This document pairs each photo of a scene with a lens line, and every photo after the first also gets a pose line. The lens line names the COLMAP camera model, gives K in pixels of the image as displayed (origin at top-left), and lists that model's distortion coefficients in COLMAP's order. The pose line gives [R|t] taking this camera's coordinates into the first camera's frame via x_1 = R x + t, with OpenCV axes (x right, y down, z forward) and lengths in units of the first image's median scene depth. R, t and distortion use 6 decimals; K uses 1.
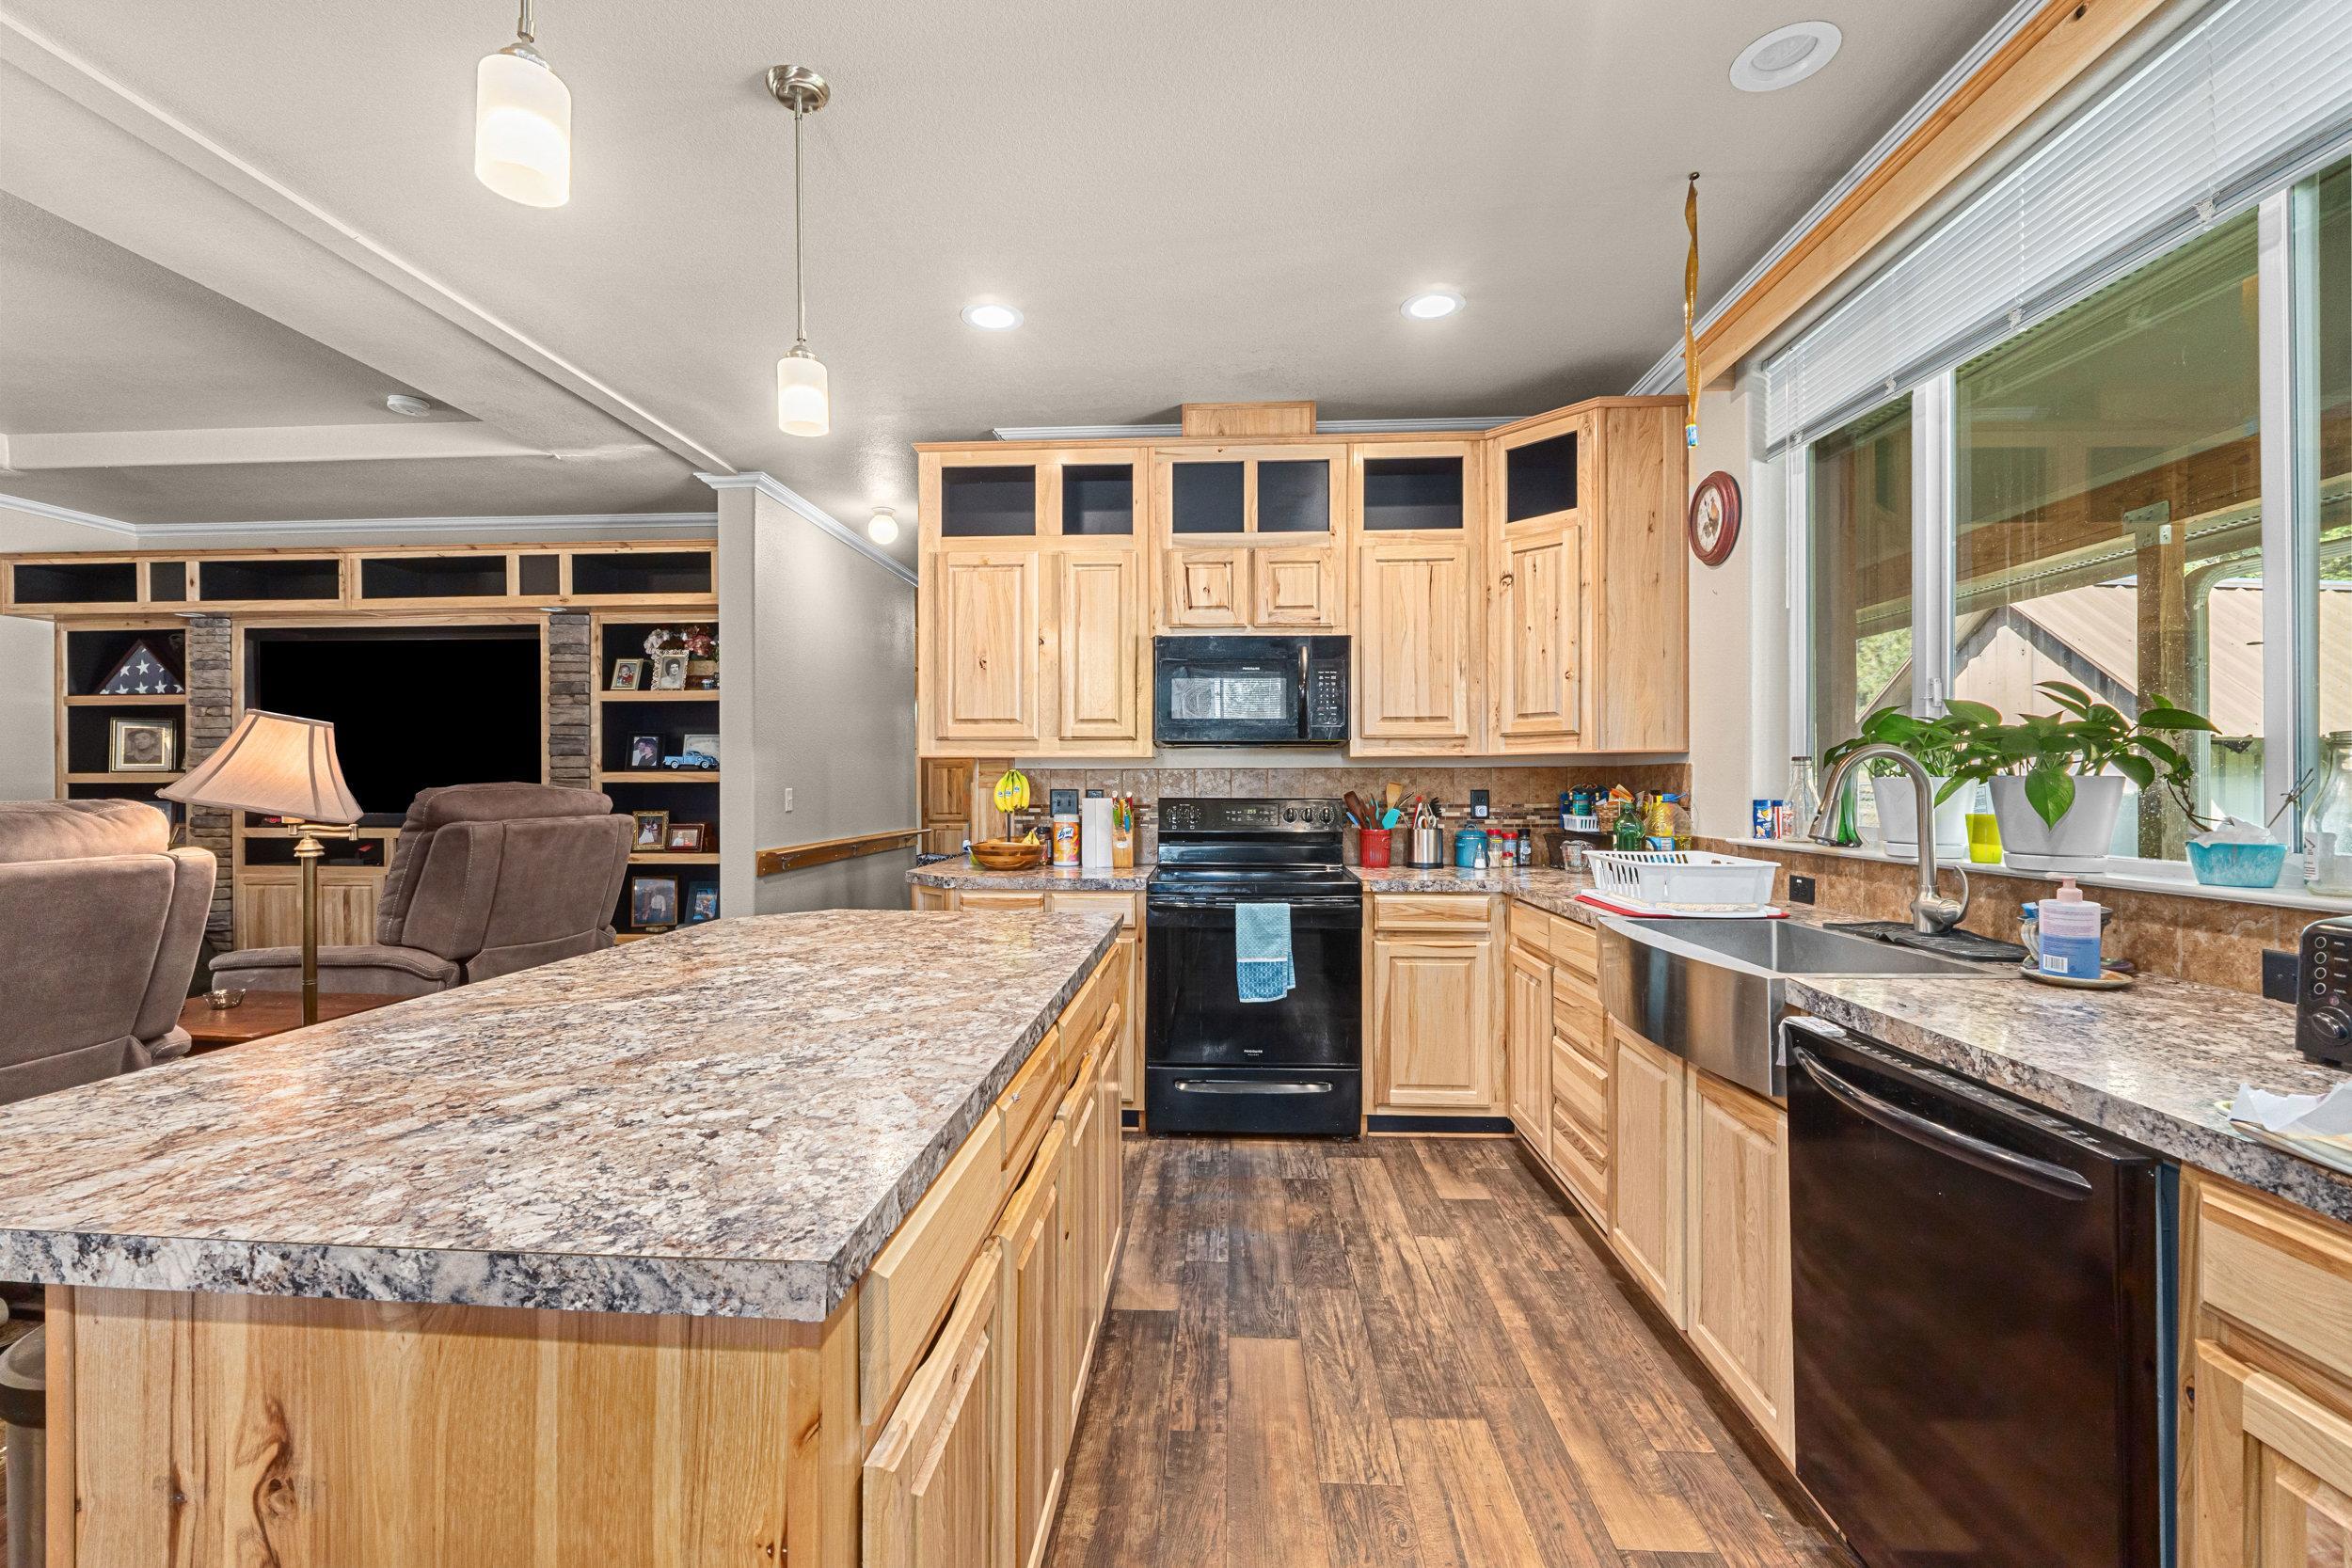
lens RADIAL K [[995.7, 0, 1163.9], [0, 995.7, 784.0], [0, 0, 1]] dist [-0.003992, -0.000386]
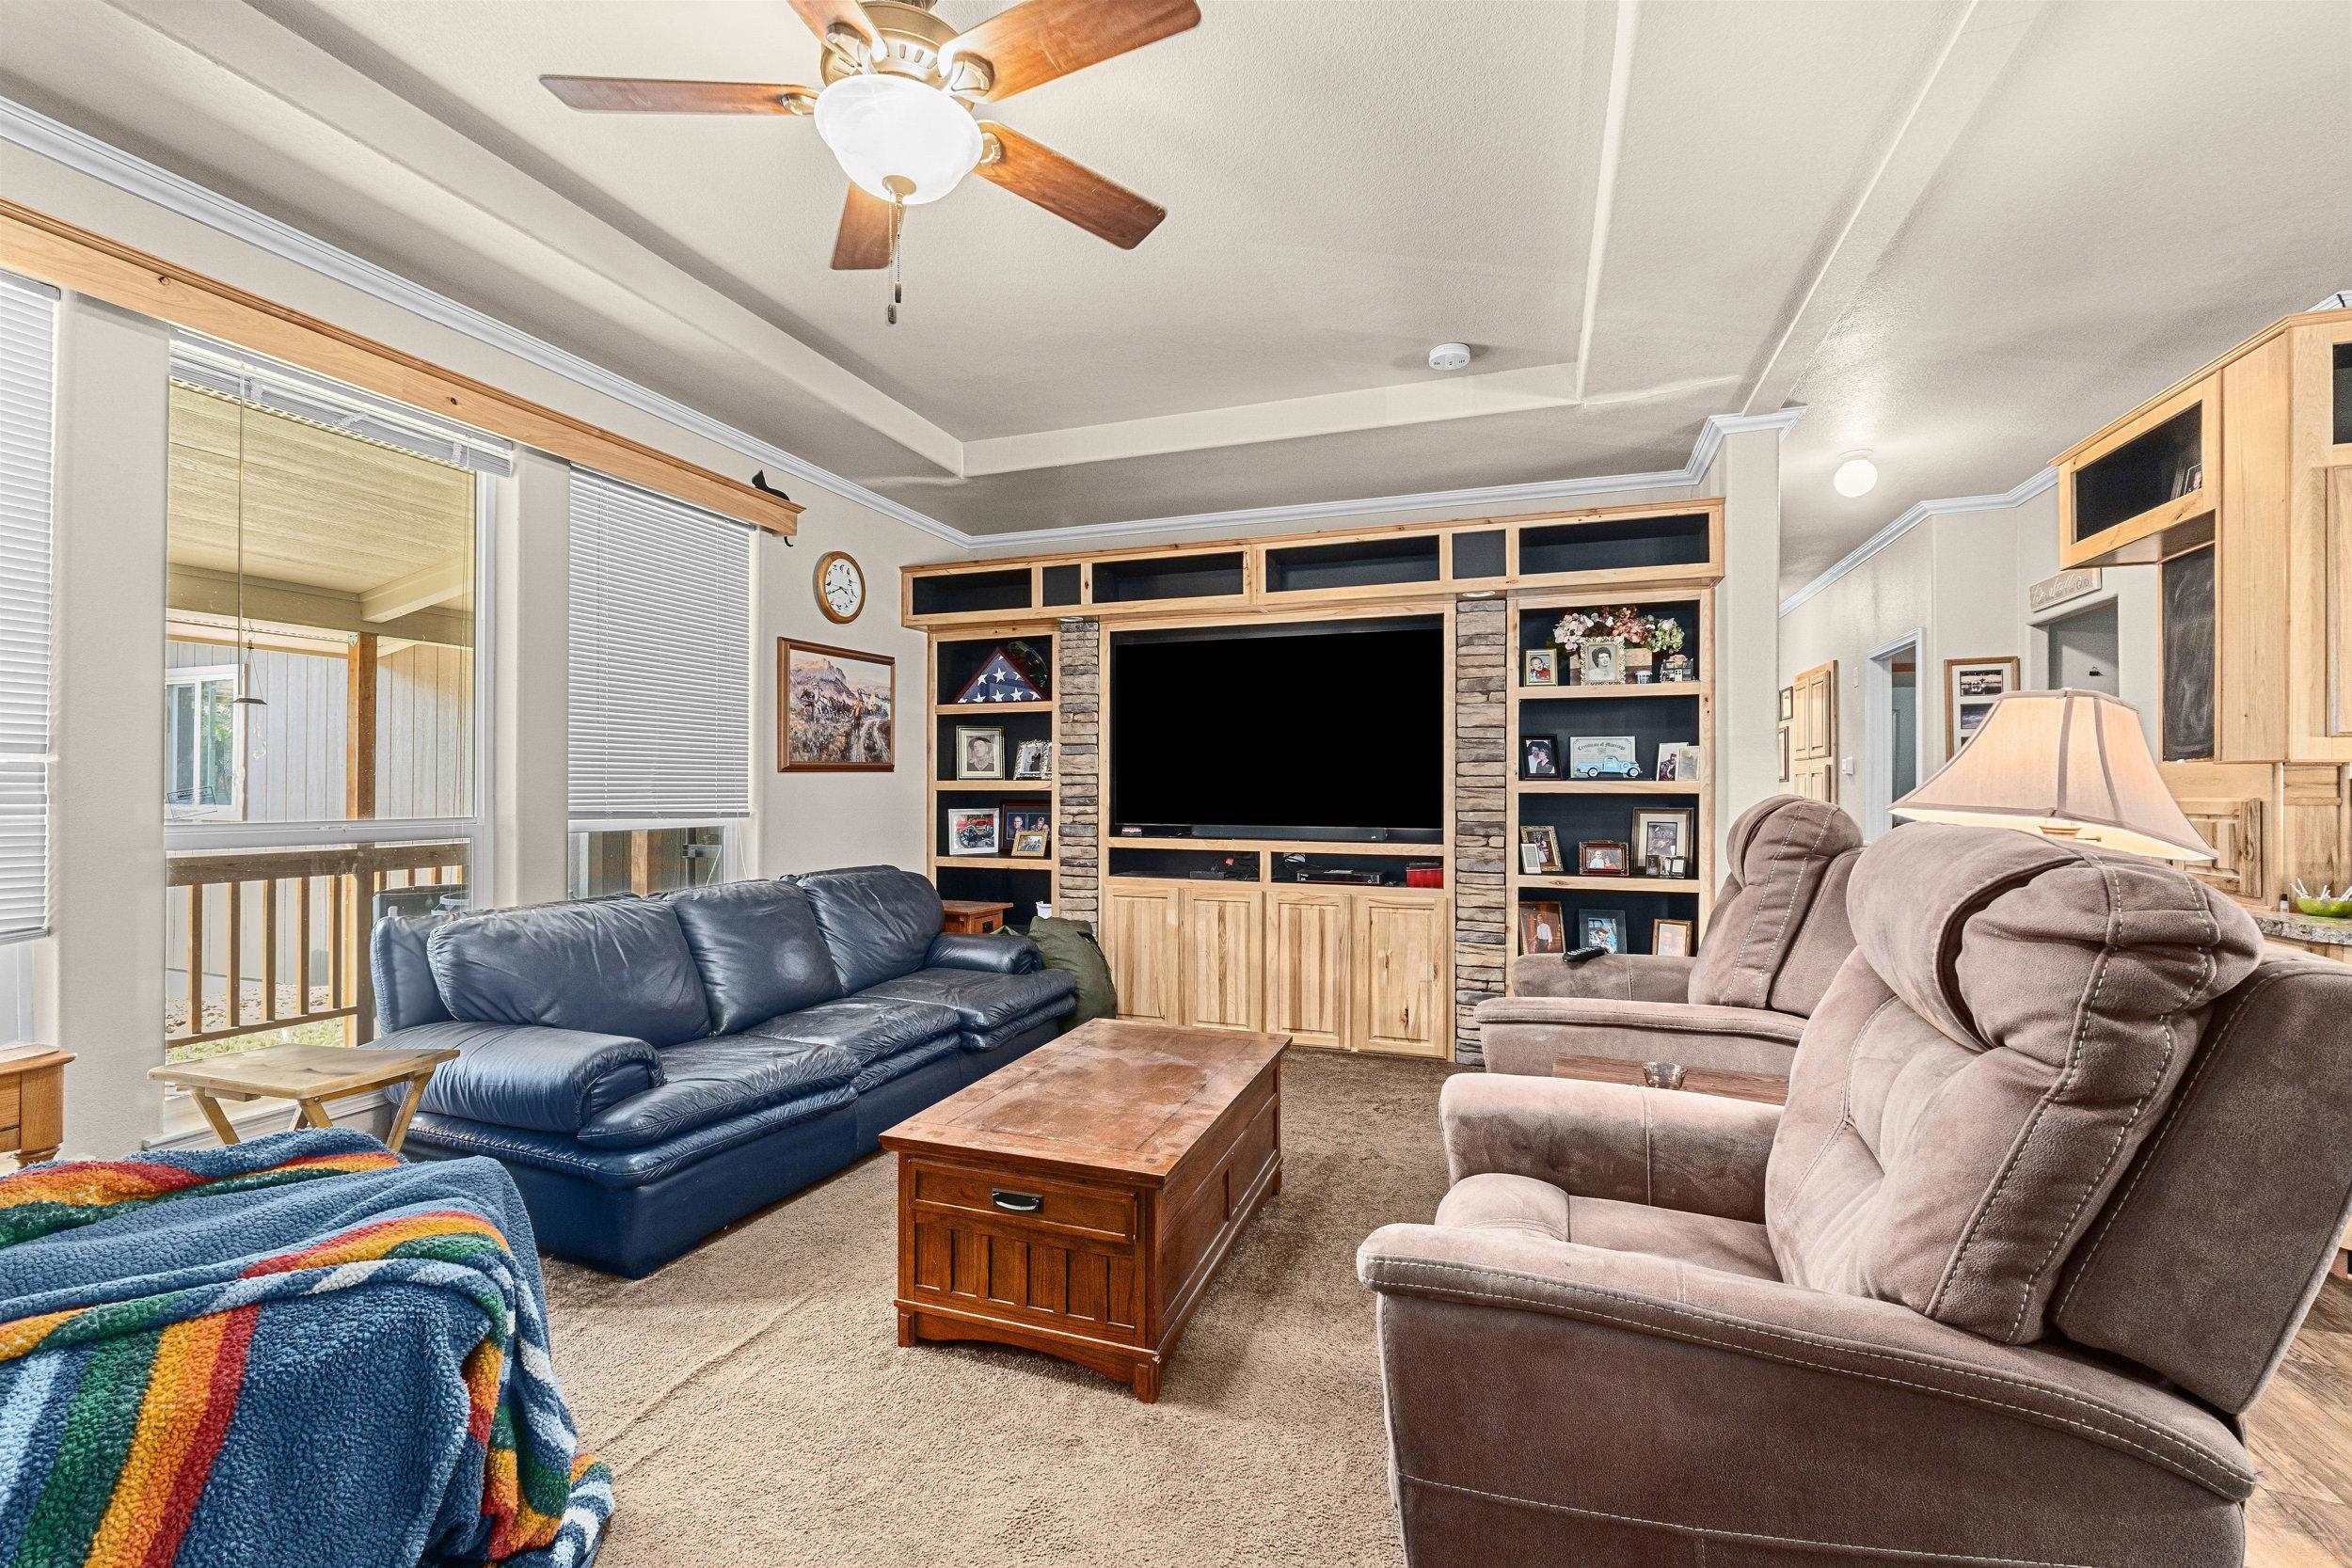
lens RADIAL K [[995.7, 0, 1162.2], [0, 995.7, 782.4], [0, 0, 1]] dist [-0.003992, -0.000386]
pose [[0.960303, 0.002283, -0.278949, -0.615894], [-0.002936, 0.999994, -0.001925, -0.008151], [0.278943, 0.002667, 0.960304, 0.082971]]
